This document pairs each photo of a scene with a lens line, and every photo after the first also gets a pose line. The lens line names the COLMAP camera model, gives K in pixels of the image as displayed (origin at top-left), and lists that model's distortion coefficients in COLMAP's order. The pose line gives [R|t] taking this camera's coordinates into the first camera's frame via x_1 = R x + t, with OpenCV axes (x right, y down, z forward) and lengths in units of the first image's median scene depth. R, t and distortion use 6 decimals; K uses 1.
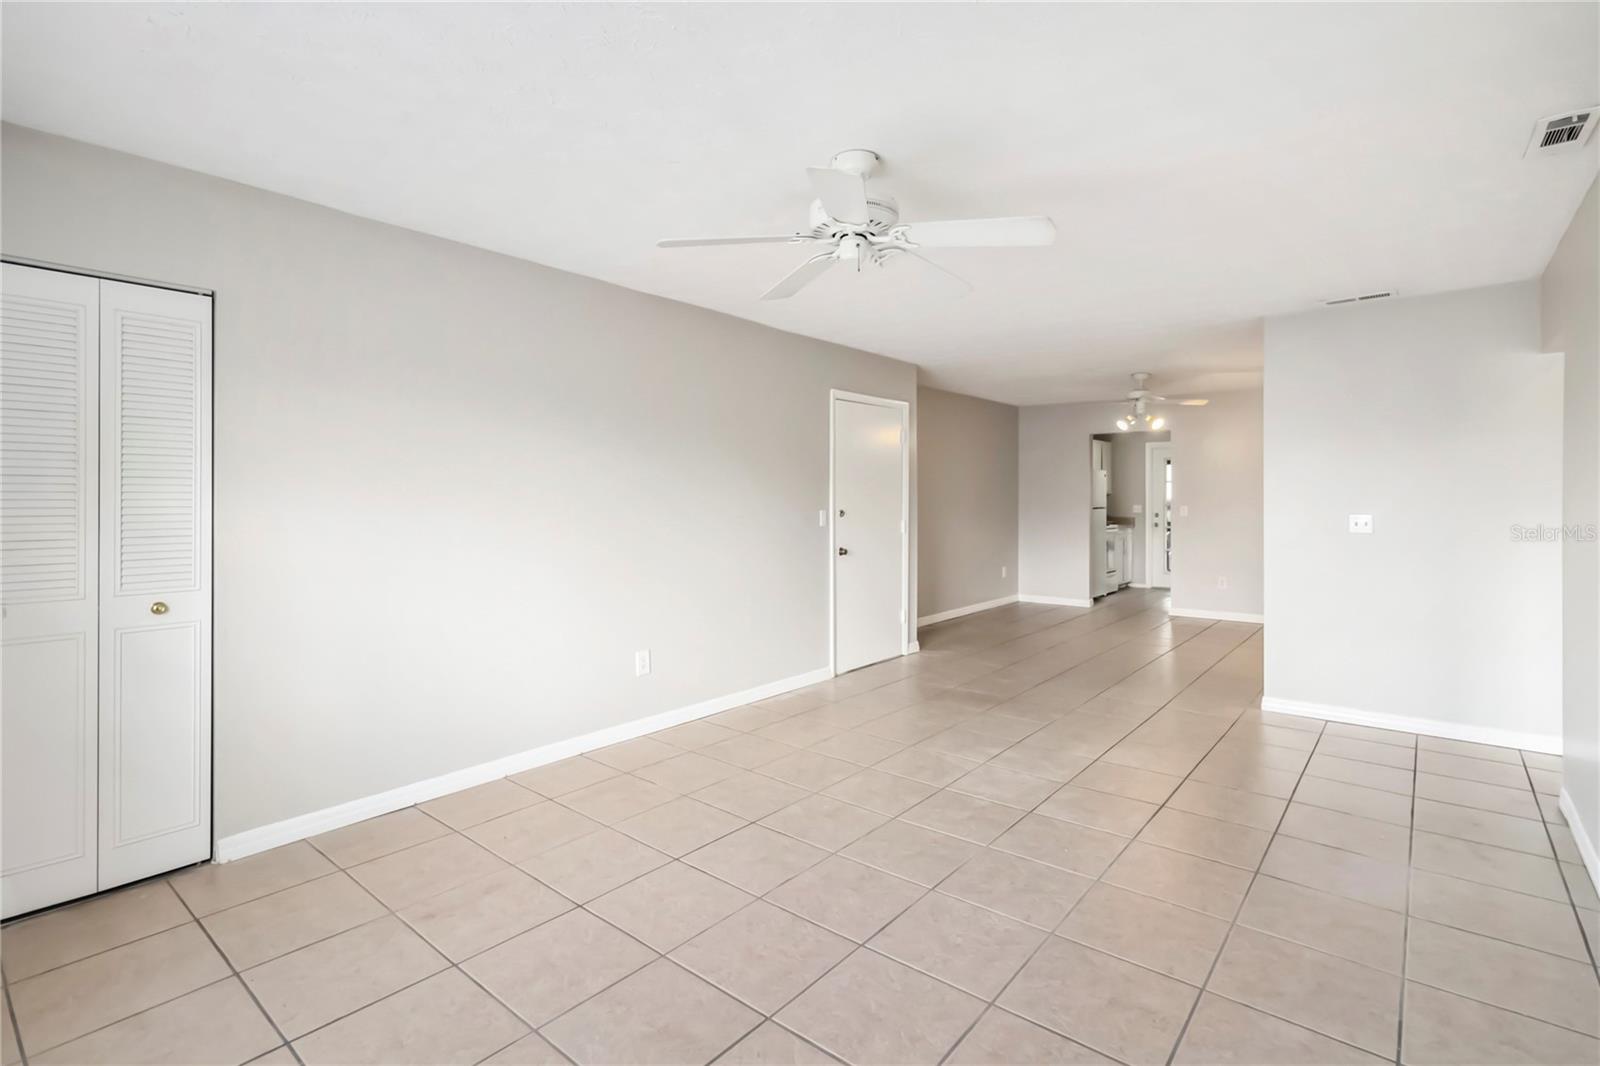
lens RADIAL K [[754.6, 0, 792.3], [0, 754.6, 524.2], [0, 0, 1]] dist [0.000223, 0.000198]
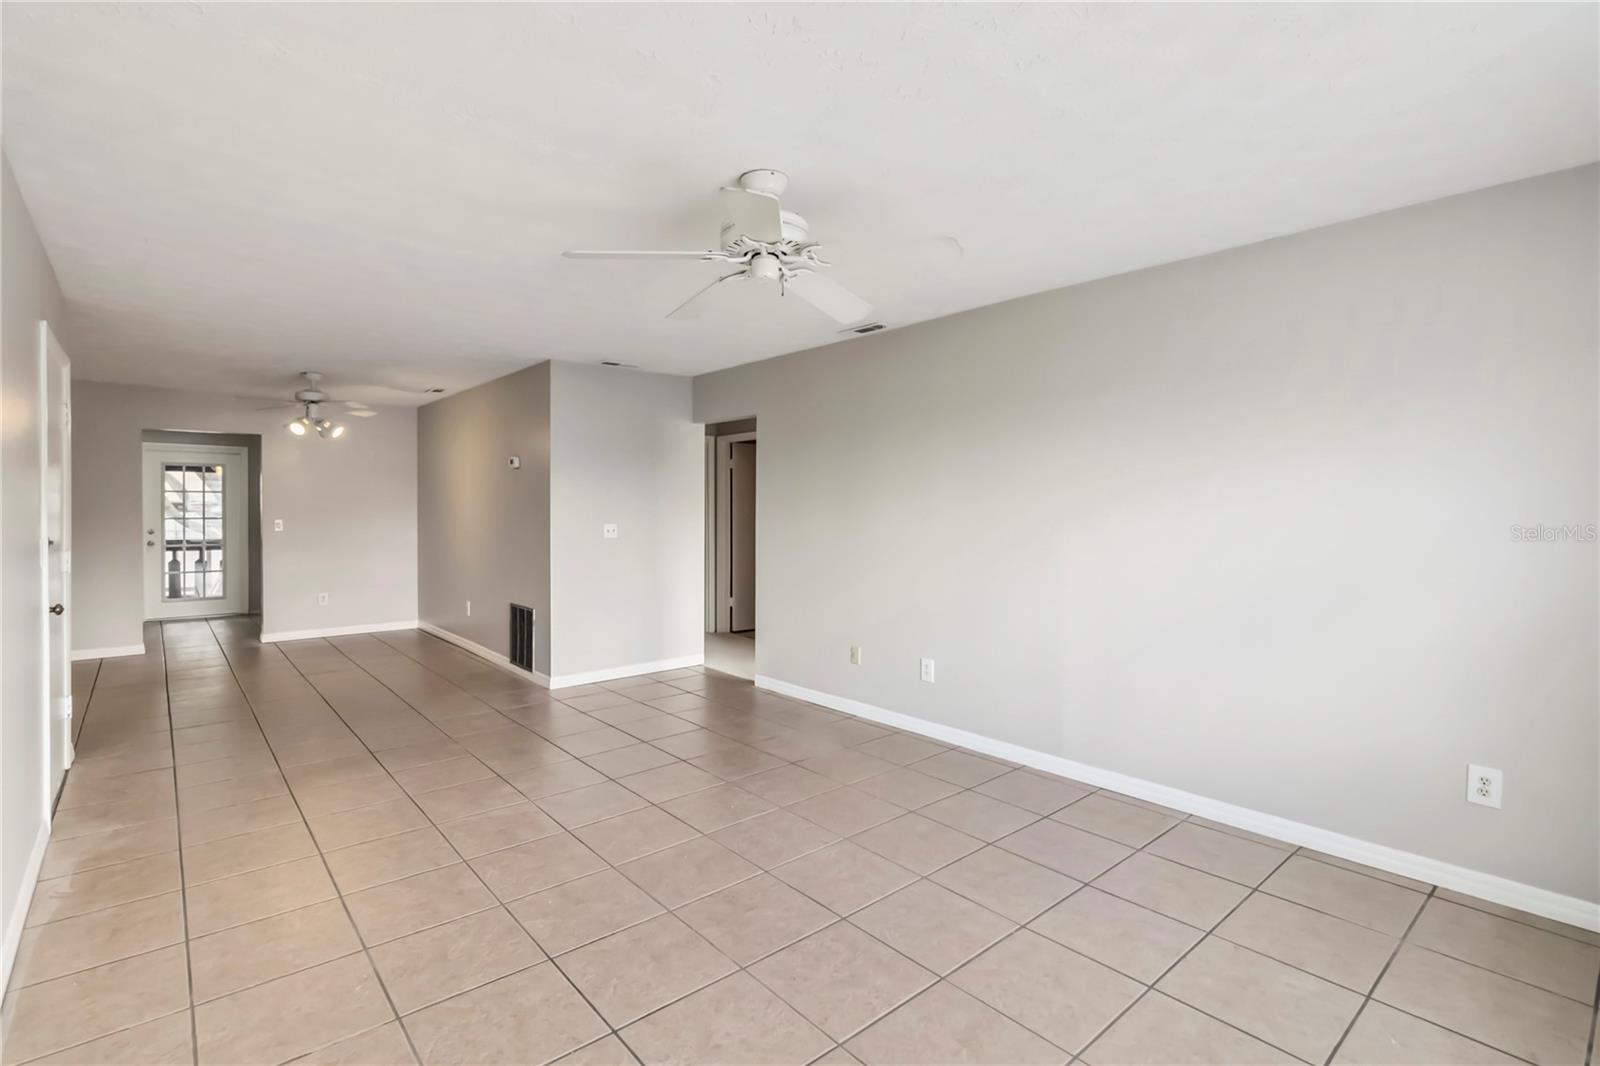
lens RADIAL K [[754.6, 0, 792.3], [0, 754.6, 524.2], [0, 0, 1]] dist [0.000223, 0.000198]
pose [[0.159517, -0.020388, 0.986985, -0.611192], [0.033731, 0.999316, 0.015191, -0.025512], [-0.986619, 0.030868, 0.160096, 0.532762]]
